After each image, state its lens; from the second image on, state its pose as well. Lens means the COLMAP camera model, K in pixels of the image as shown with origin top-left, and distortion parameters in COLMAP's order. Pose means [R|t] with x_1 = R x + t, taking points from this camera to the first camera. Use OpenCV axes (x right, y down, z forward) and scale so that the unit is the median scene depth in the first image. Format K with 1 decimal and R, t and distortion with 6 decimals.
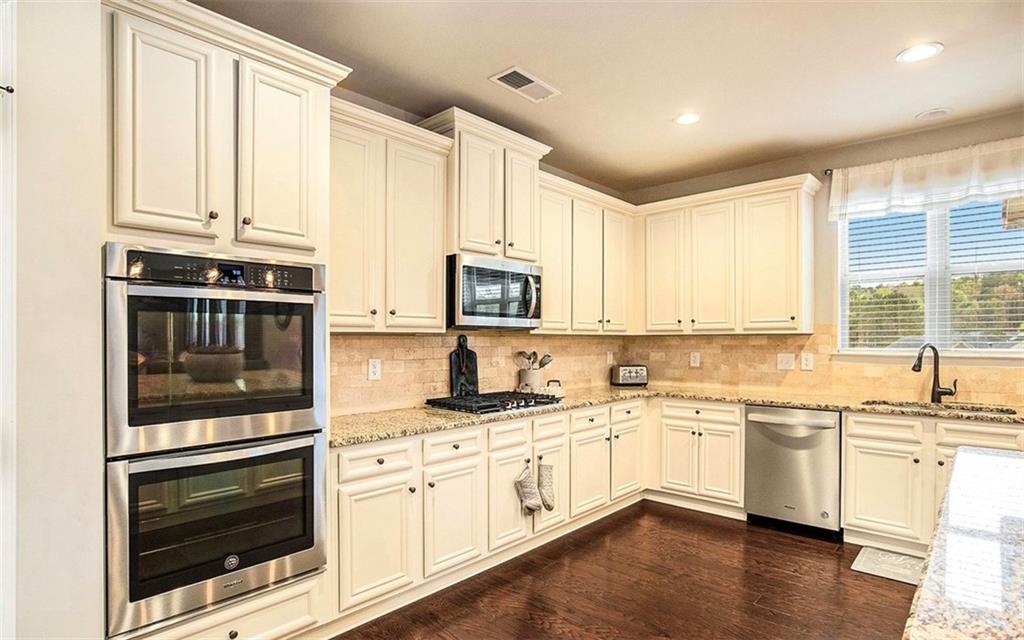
lens RADIAL K [[533.2, 0, 503.2], [0, 533.2, 345.5], [0, 0, 1]] dist [-0.002326, -0.000035]
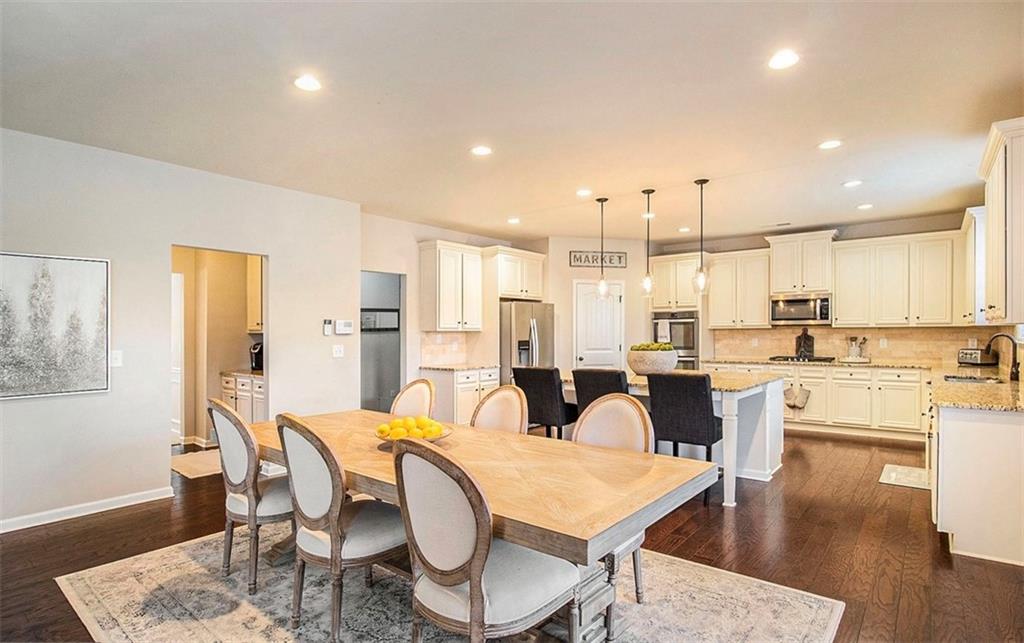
lens RADIAL K [[533.2, 0, 512.2], [0, 533.2, 326.3], [0, 0, 1]] dist [-0.002326, -0.000035]
pose [[0.052028, -0.005062, -0.998633, 1.950438], [-0.001071, 0.999986, -0.005125, -0.014972], [0.998645, 0.001336, 0.052022, -0.259551]]
